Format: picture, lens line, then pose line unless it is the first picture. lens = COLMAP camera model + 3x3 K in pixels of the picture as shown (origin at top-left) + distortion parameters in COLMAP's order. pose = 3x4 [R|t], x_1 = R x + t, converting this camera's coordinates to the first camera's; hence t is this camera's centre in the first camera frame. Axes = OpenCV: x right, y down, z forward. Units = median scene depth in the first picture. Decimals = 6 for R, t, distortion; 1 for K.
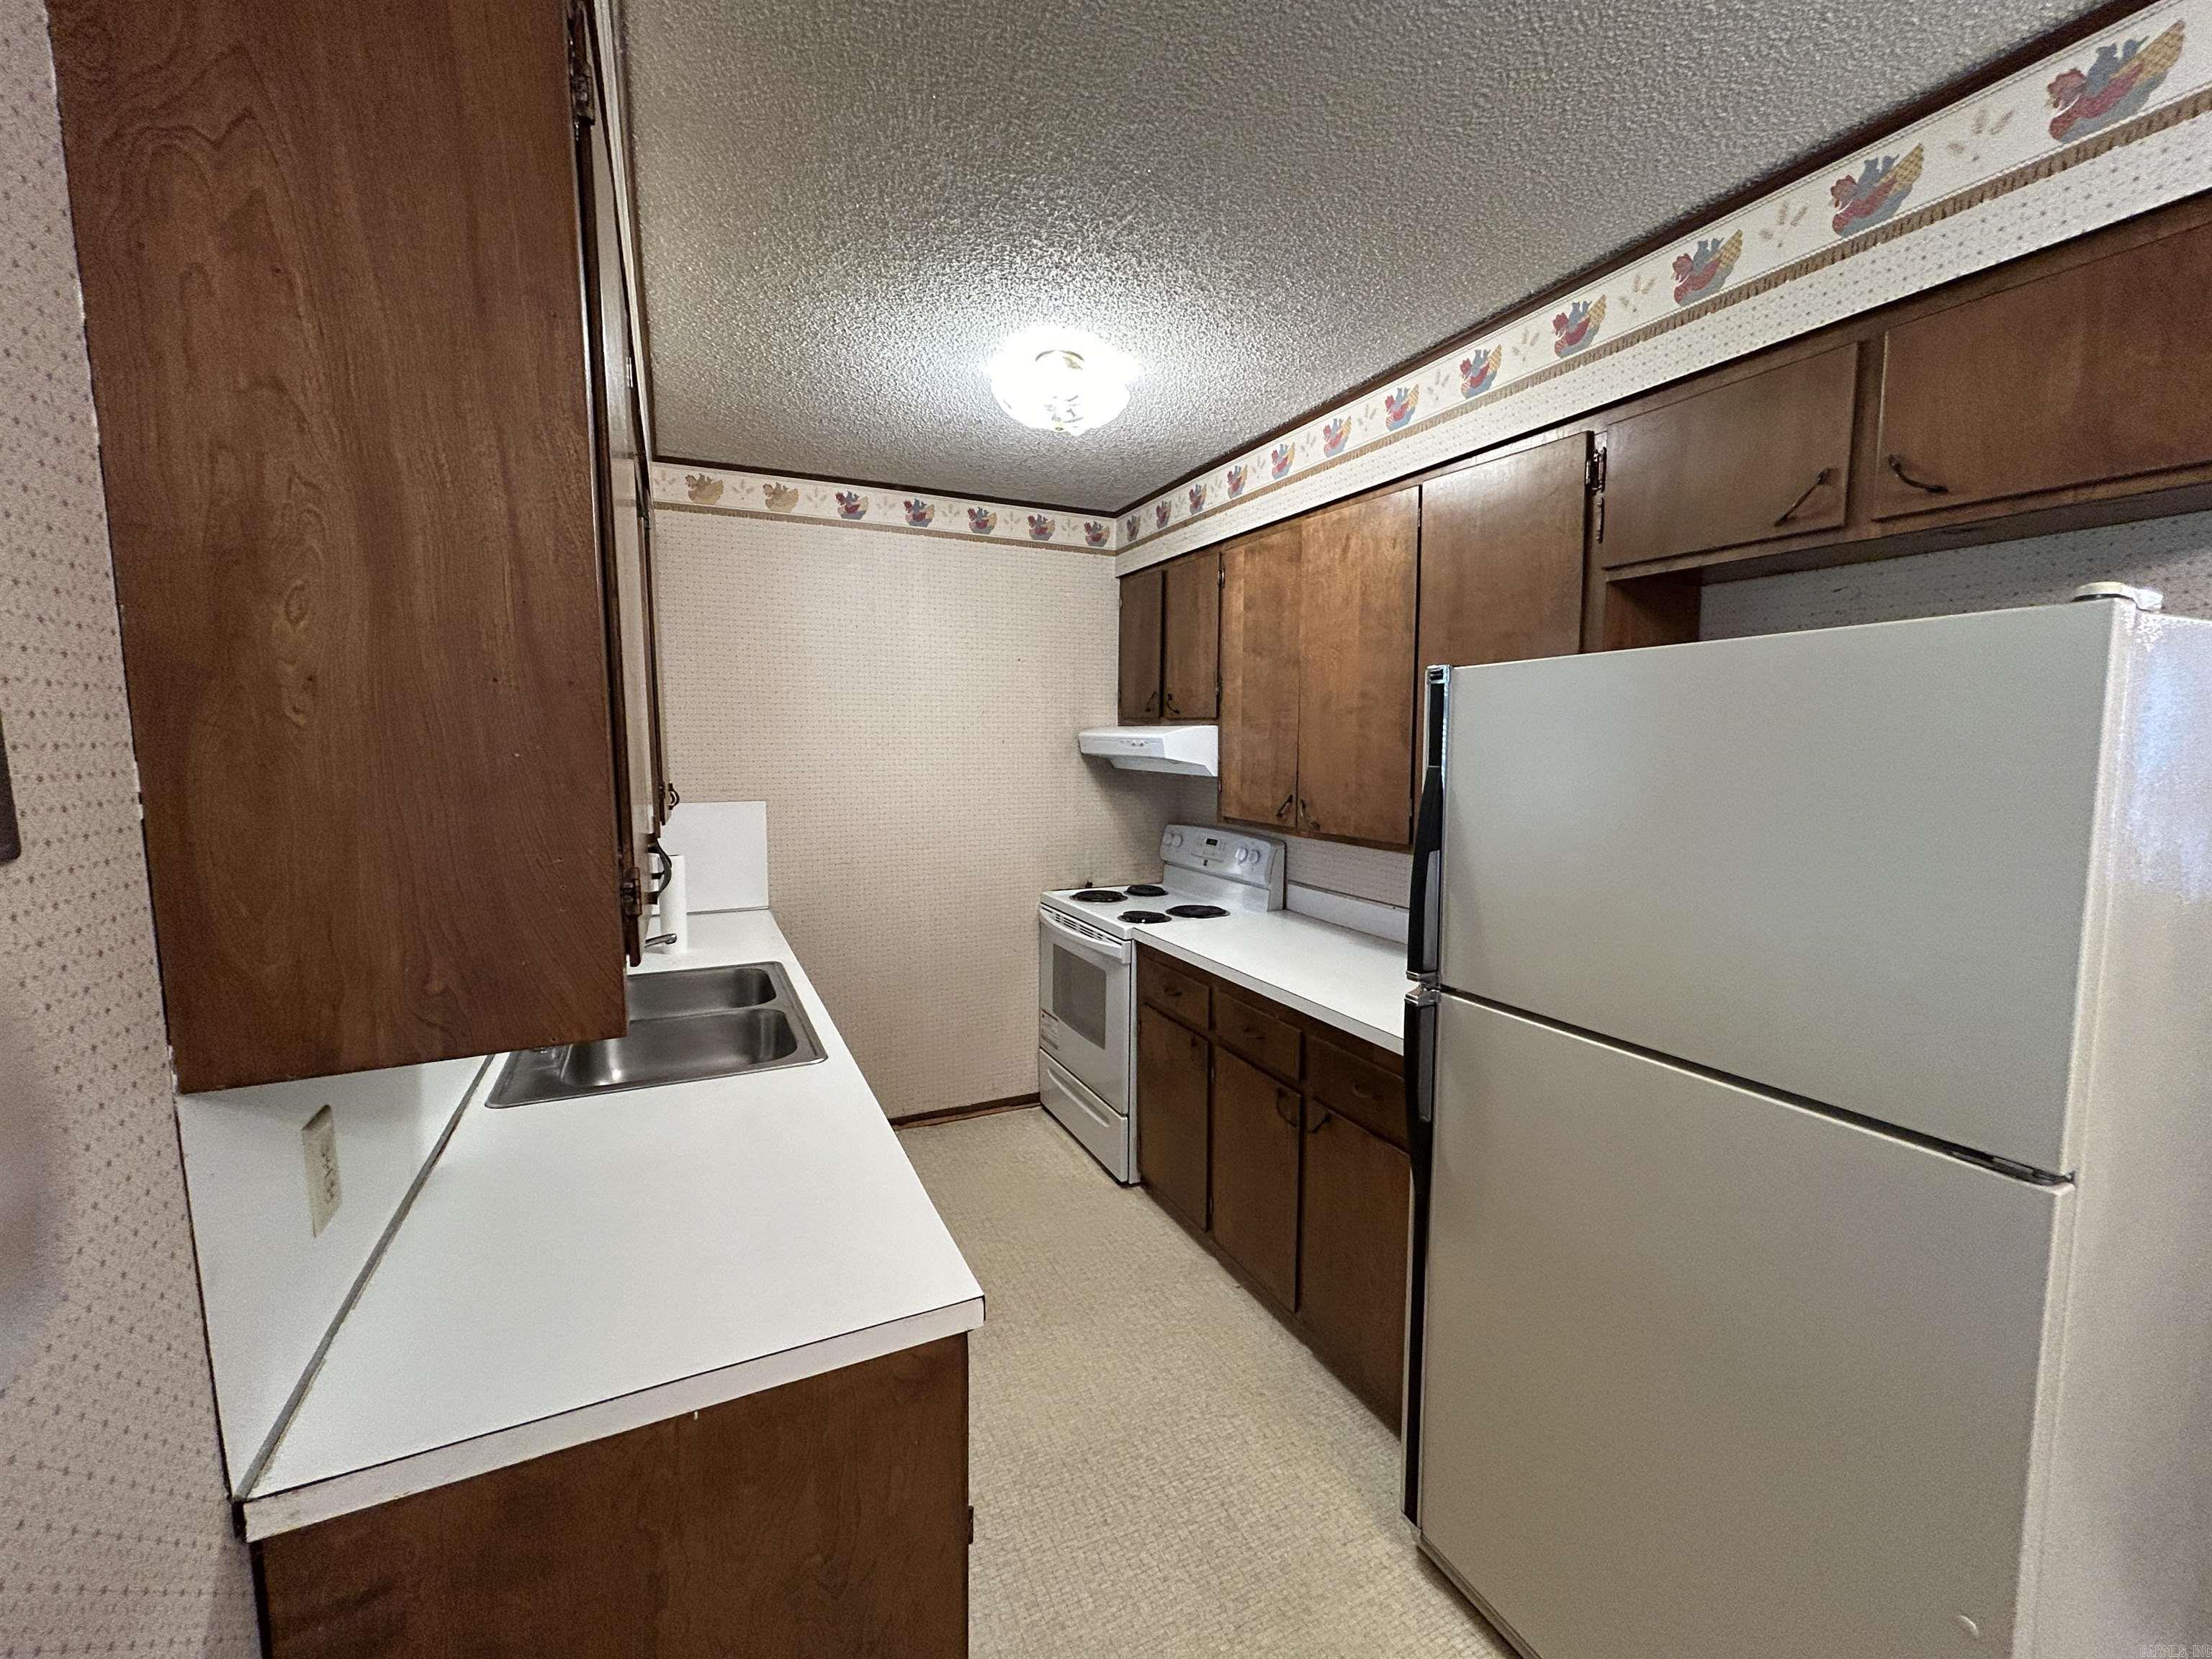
lens RADIAL K [[894.8, 0, 1106.6], [0, 894.8, 827.8], [0, 0, 1]] dist [0.001782, 0.000826]
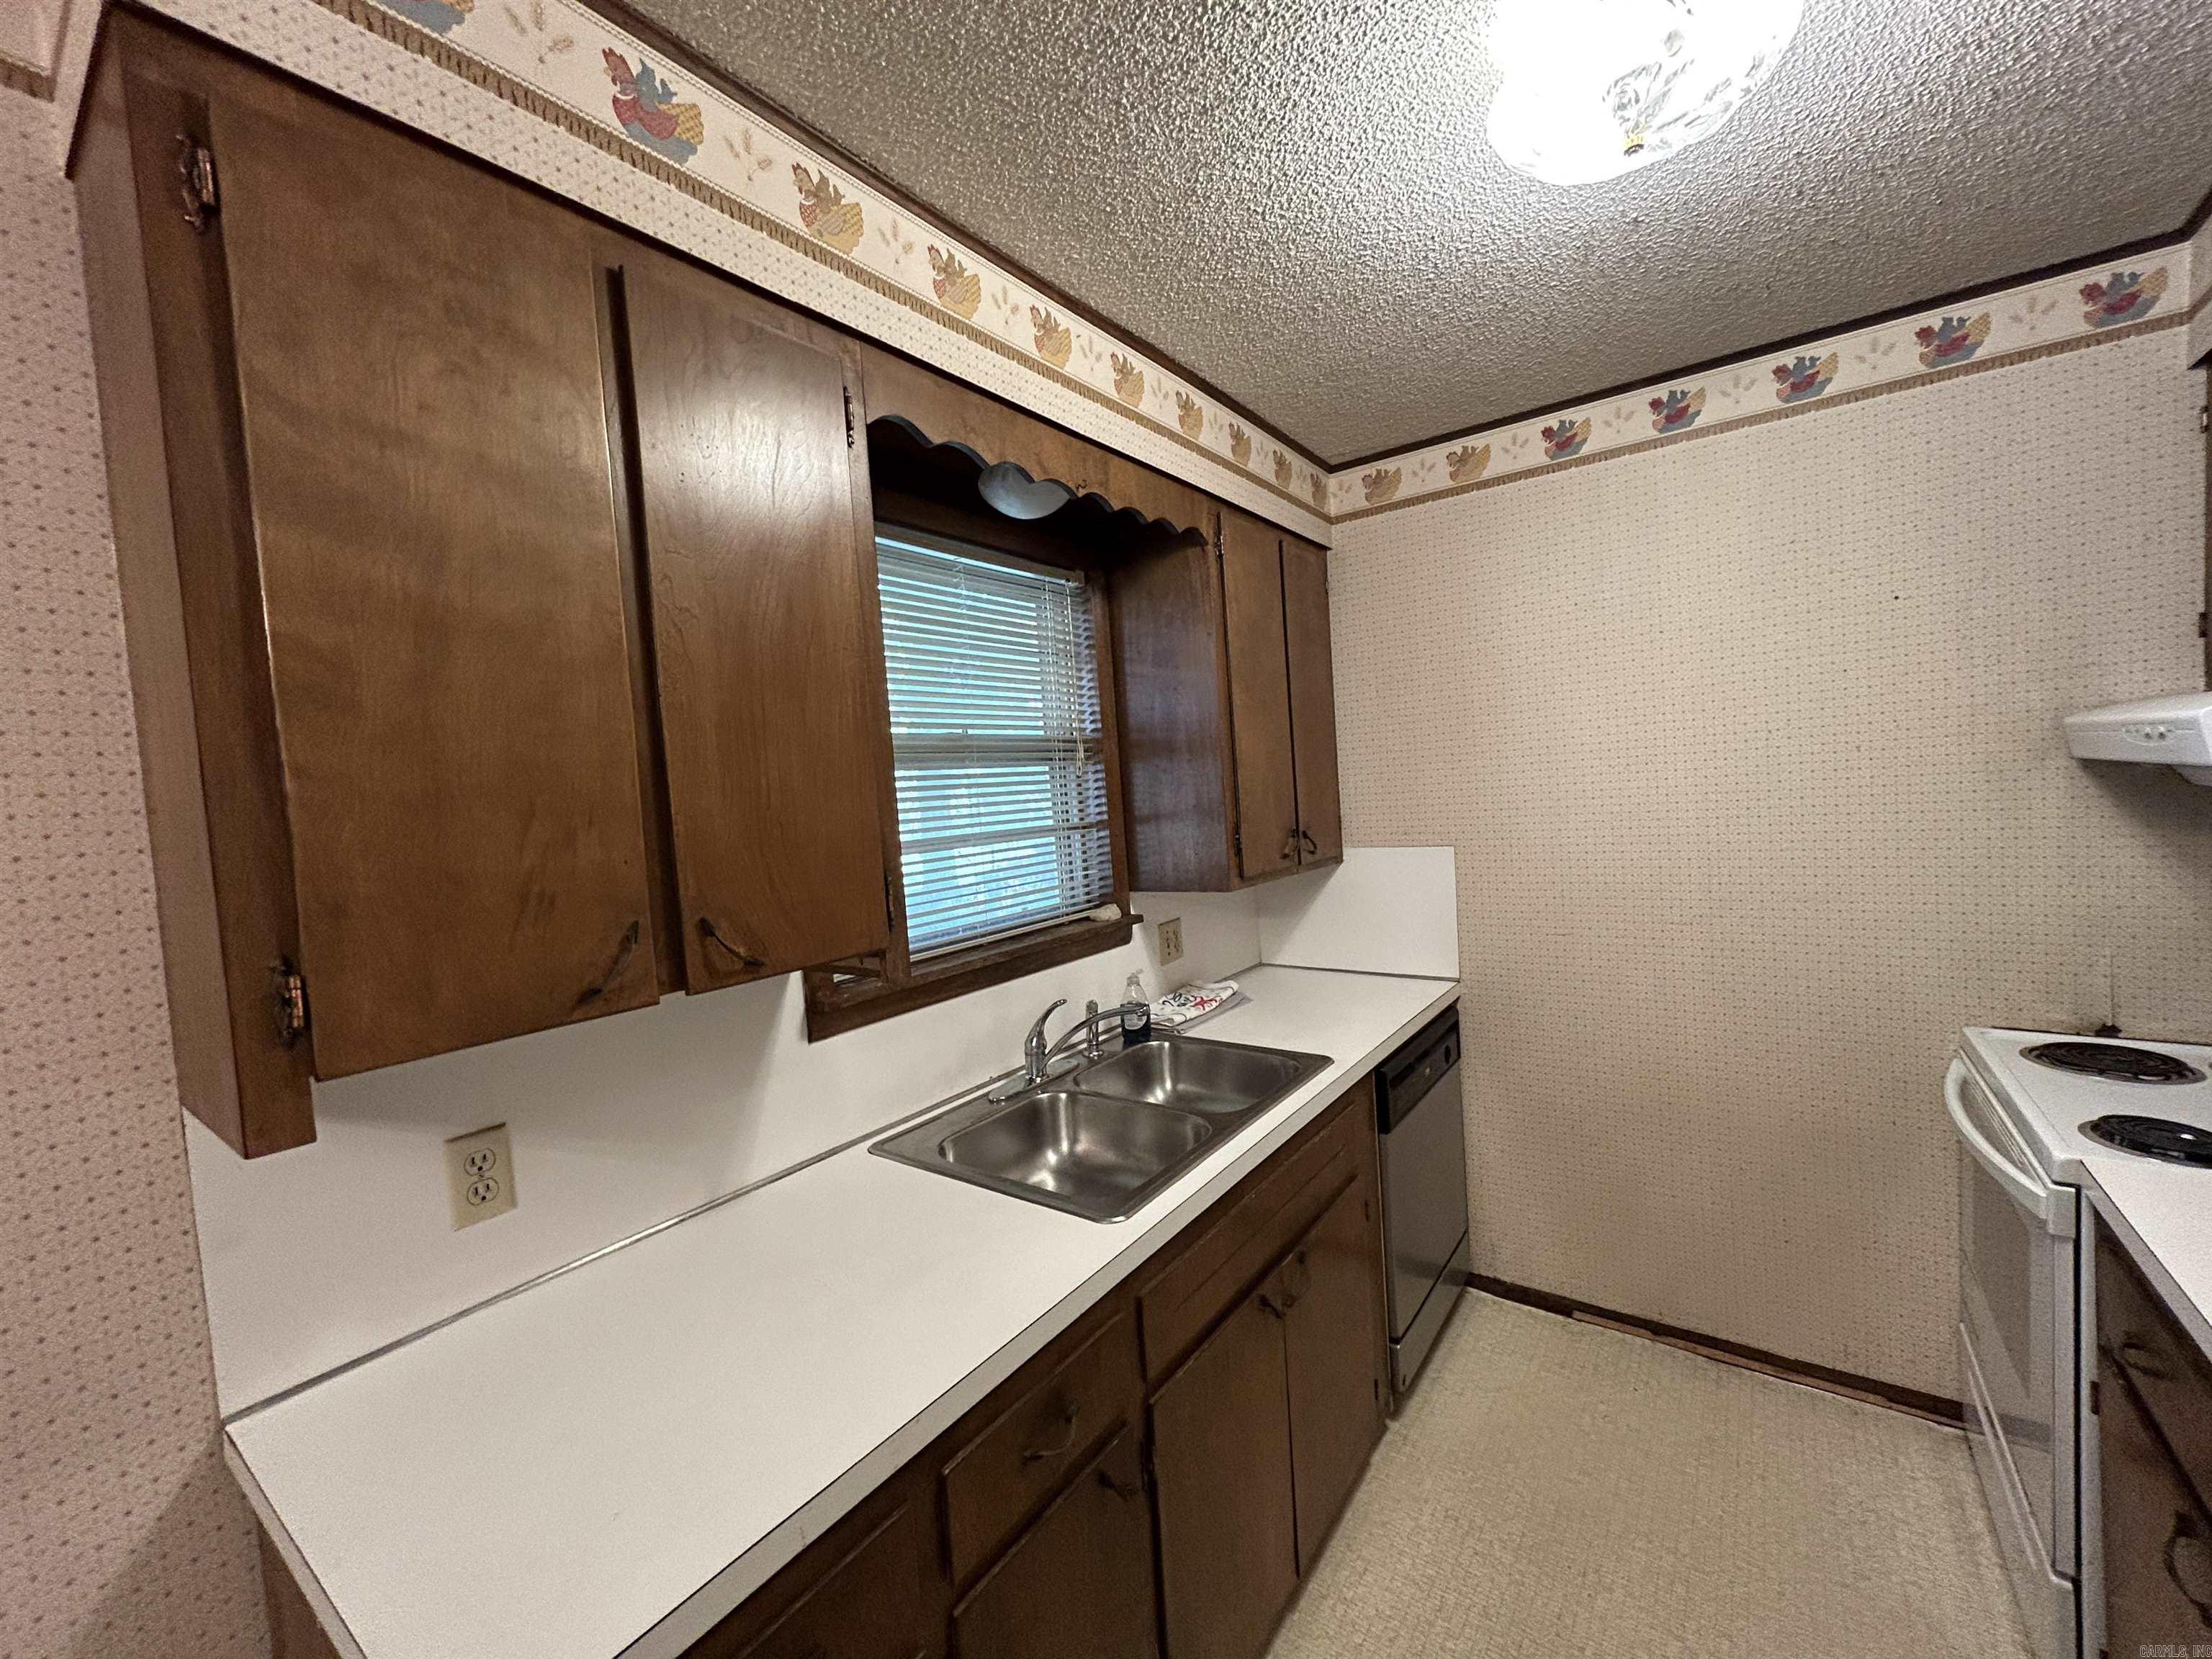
lens RADIAL K [[894.8, 0, 1101.5], [0, 894.8, 830.6], [0, 0, 1]] dist [0.001782, 0.000826]
pose [[0.470160, 0.007144, -0.882552, 0.167579], [-0.025281, 0.999666, -0.005375, -0.029826], [0.882219, 0.024839, 0.470183, 0.324005]]
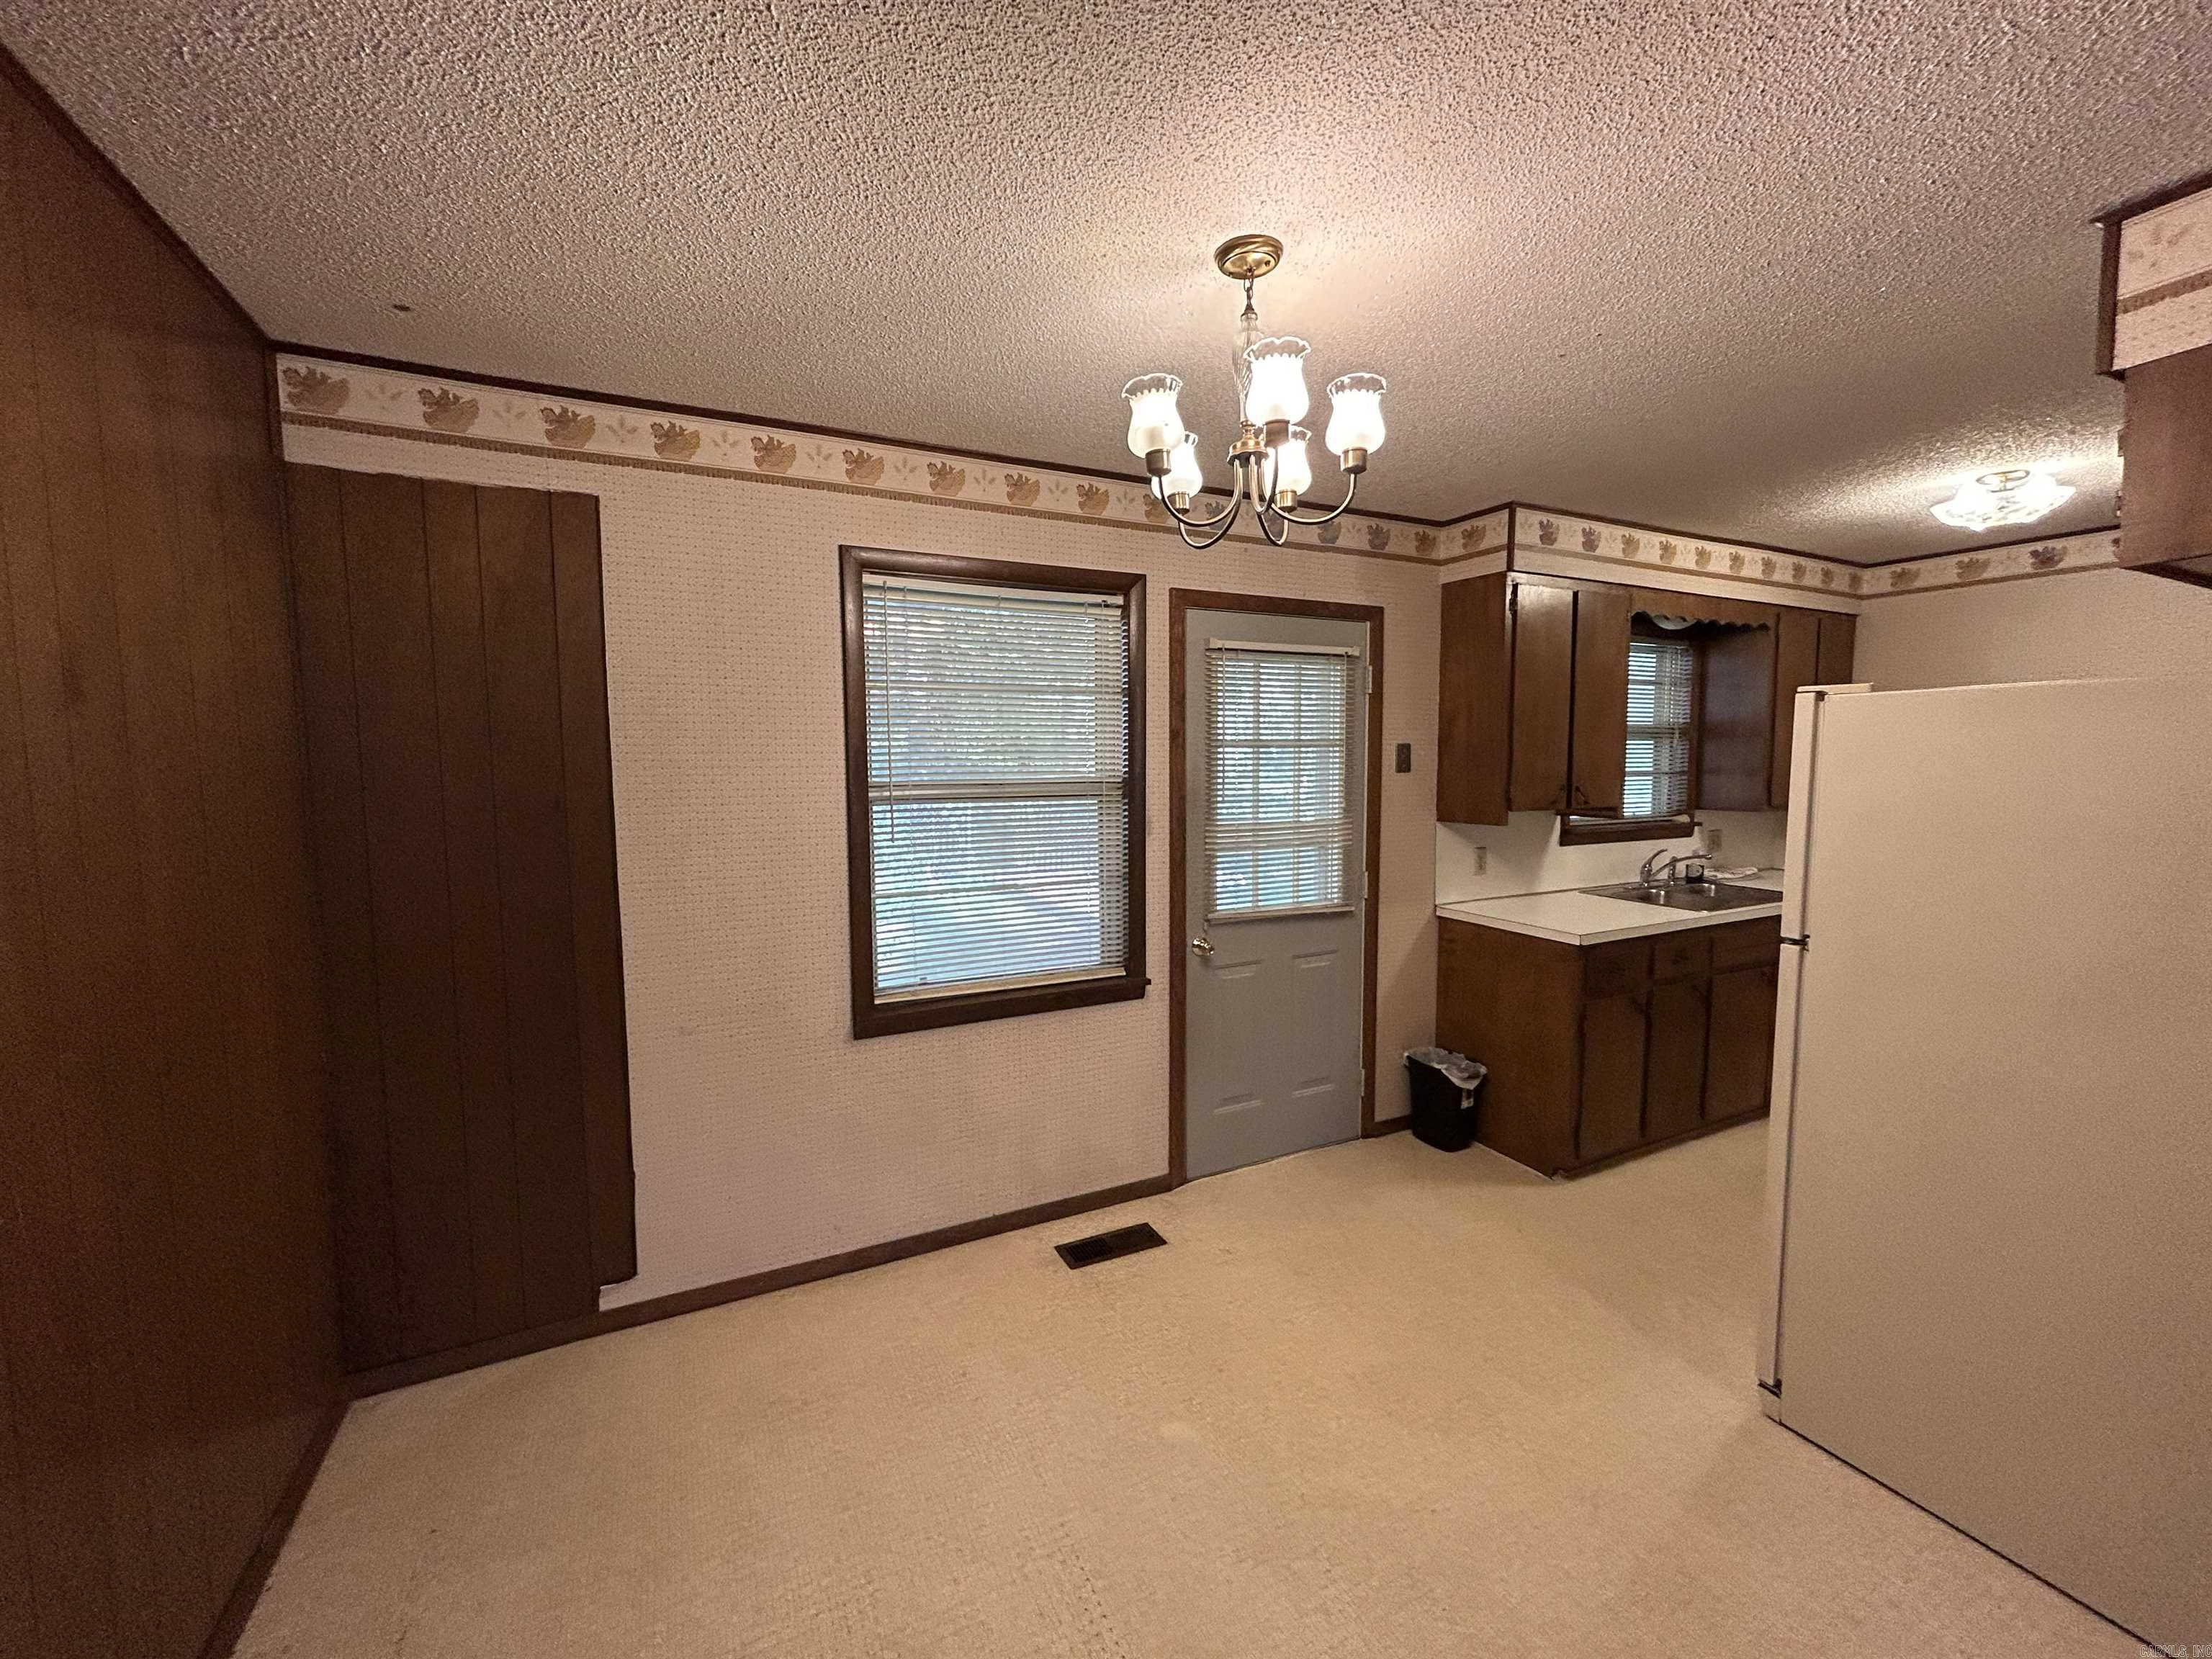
lens RADIAL K [[894.8, 0, 1119.0], [0, 894.8, 815.9], [0, 0, 1]] dist [0.001782, 0.000826]
pose [[0.029157, 0.080414, -0.996335, 0.820666], [-0.104973, 0.991493, 0.076951, 0.008675], [0.994048, 0.102345, 0.037350, -0.194680]]
